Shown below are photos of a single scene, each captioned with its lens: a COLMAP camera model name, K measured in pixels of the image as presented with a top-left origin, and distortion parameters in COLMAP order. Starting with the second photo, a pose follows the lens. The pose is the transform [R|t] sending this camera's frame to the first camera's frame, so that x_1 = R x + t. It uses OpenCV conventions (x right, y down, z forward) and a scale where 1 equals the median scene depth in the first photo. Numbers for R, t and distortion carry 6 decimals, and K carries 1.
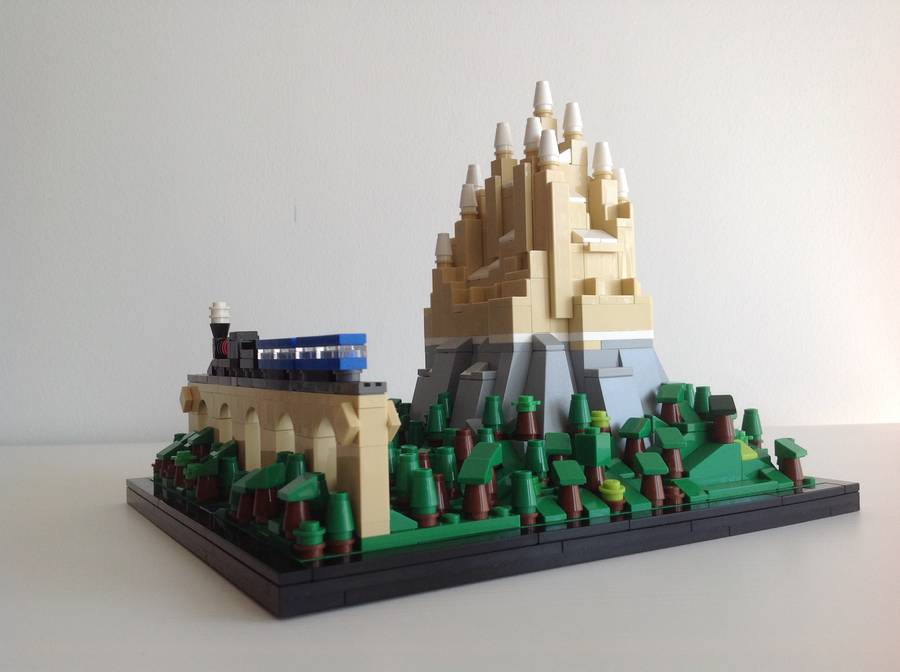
lens RADIAL K [[890.4, 0, 450.0], [0, 890.4, 336.0], [0, 0, 1]] dist [0.124498, -0.438644]
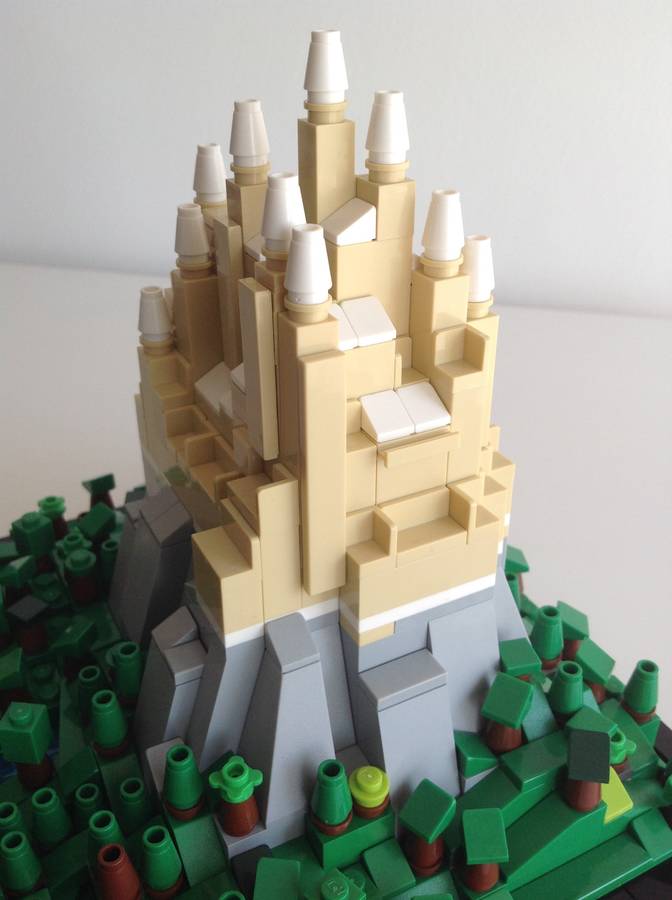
lens RADIAL K [[890.4, 0, 336.0], [0, 890.4, 450.0], [0, 0, 1]] dist [0.124498, -0.438644]
pose [[0.998819, 0.045174, -0.017902, 0.136240], [-0.030063, 0.863927, 0.502719, -0.354976], [0.038175, -0.501587, 0.864265, 0.568556]]
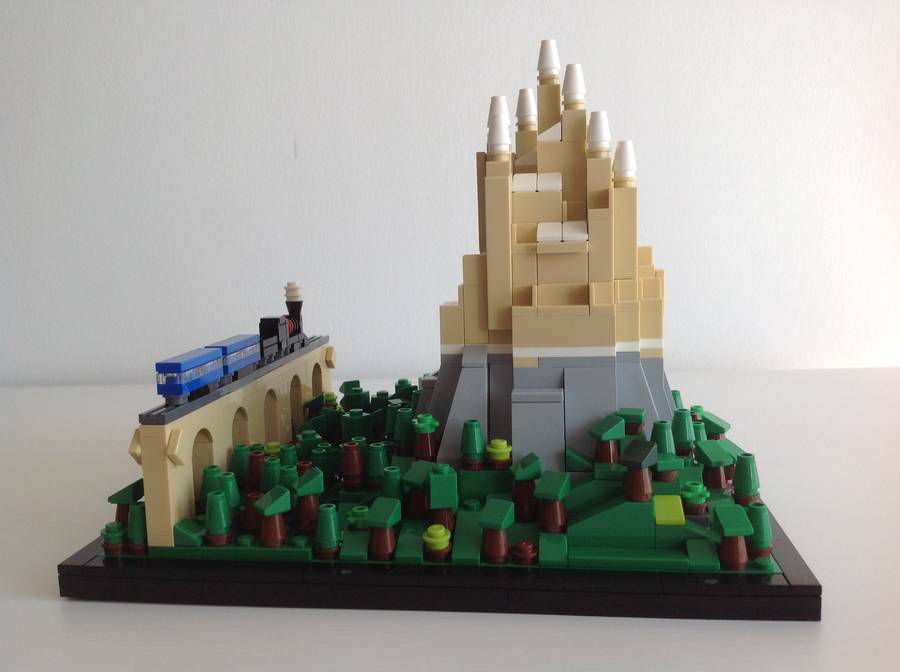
lens RADIAL K [[890.4, 0, 450.0], [0, 890.4, 336.0], [0, 0, 1]] dist [0.124498, -0.438644]
pose [[0.772334, 0.087178, -0.629206, 0.645504], [0.026119, 0.985342, 0.168582, -0.164464], [0.634680, -0.146635, 0.758735, 0.273261]]
